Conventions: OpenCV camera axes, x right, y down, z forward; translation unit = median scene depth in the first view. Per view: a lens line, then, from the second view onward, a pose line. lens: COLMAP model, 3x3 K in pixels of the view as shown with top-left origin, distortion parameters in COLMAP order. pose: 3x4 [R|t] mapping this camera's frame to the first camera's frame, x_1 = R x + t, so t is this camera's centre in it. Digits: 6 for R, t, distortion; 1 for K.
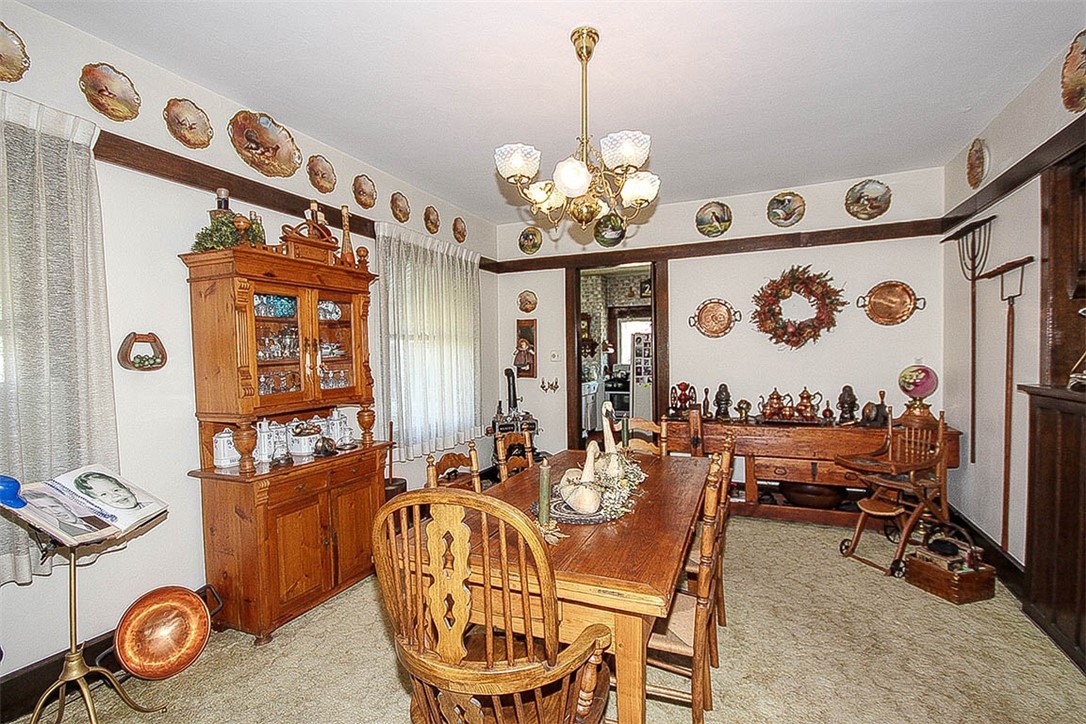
lens RADIAL K [[481.4, 0, 543.0], [0, 481.4, 362.0], [0, 0, 1]] dist [0.001737, -0.000092]
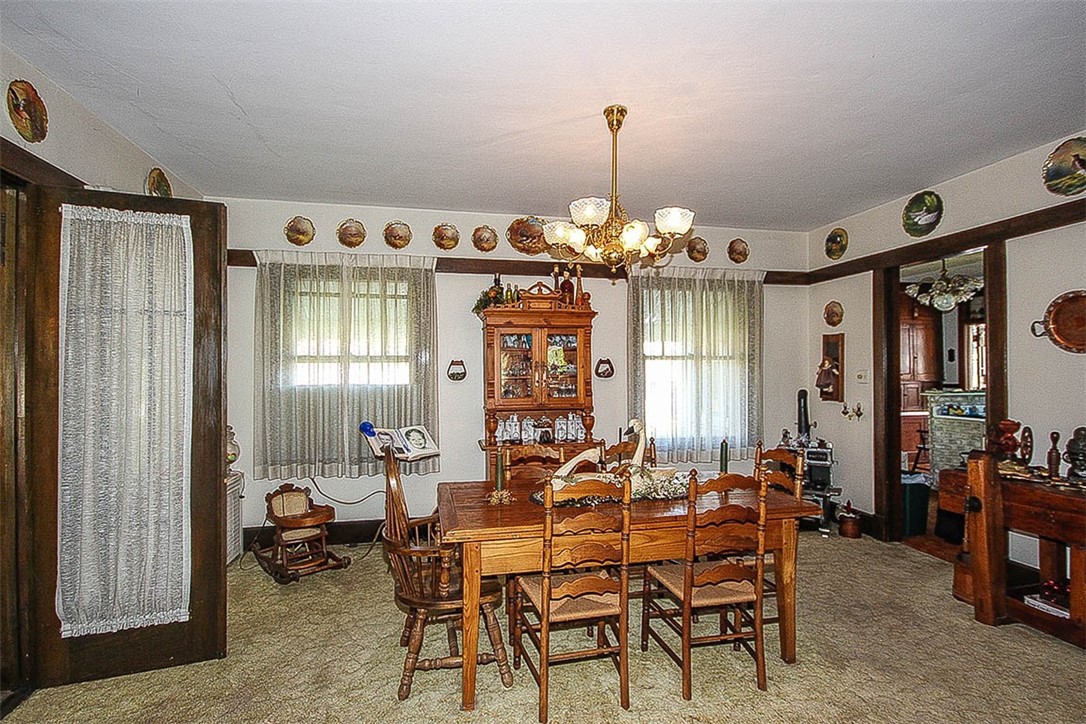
lens RADIAL K [[481.4, 0, 543.0], [0, 481.4, 362.0], [0, 0, 1]] dist [0.001737, -0.000092]
pose [[0.612070, -0.003899, -0.790794, 0.399570], [-0.020937, 0.999557, -0.021134, -0.010253], [0.790526, 0.029492, 0.611717, 0.062547]]
